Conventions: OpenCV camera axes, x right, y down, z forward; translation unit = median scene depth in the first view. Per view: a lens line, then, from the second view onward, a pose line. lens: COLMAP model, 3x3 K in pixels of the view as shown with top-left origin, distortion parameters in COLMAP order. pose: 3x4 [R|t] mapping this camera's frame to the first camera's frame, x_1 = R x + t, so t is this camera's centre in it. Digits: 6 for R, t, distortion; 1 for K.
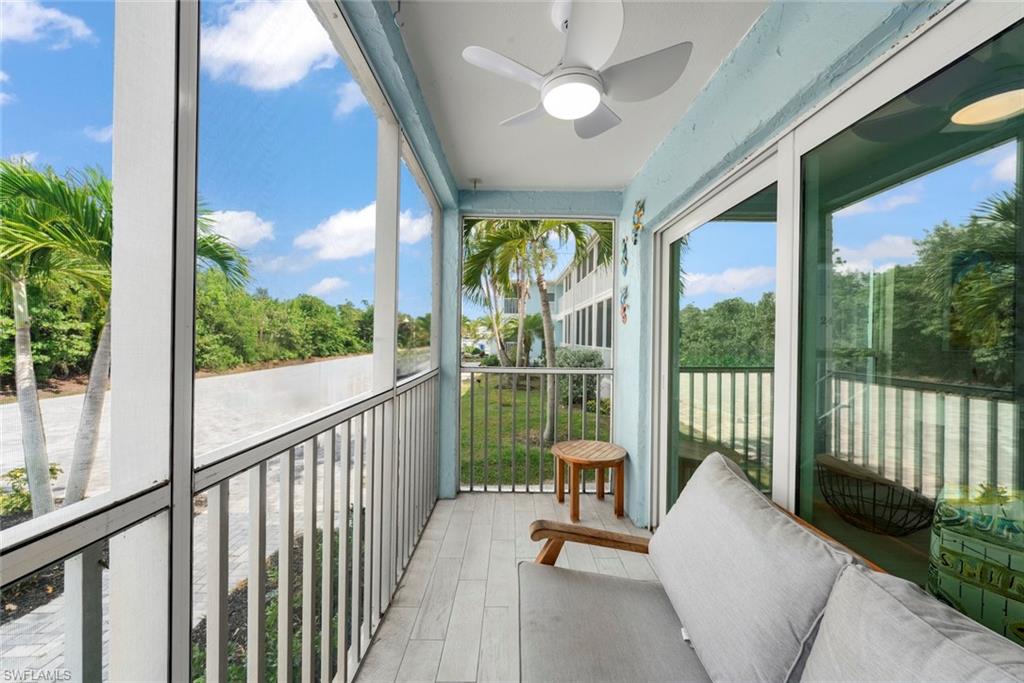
lens RADIAL K [[374.2, 0, 512.2], [0, 374.2, 341.4], [0, 0, 1]] dist [-0.001066, -0.000171]
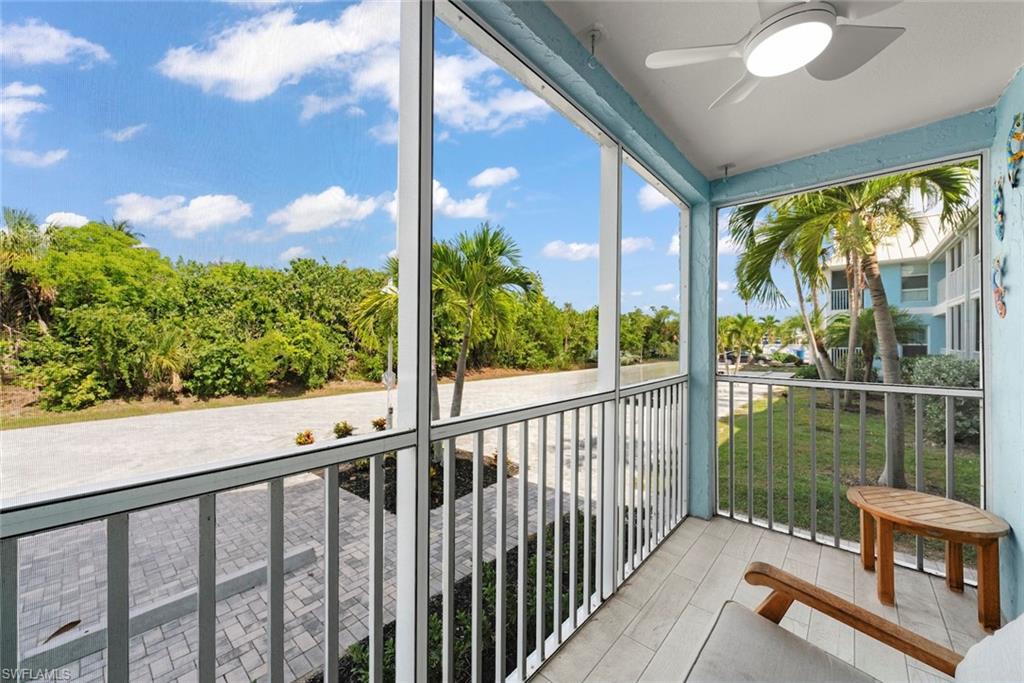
lens RADIAL K [[373.4, 0, 513.2], [0, 373.4, 338.3], [0, 0, 1]] dist [-0.001707, -0.000109]
pose [[0.744196, -0.017322, -0.667736, 0.101654], [0.001867, 0.999714, -0.023854, 0.000242], [0.667958, 0.016506, 0.744015, 0.004591]]
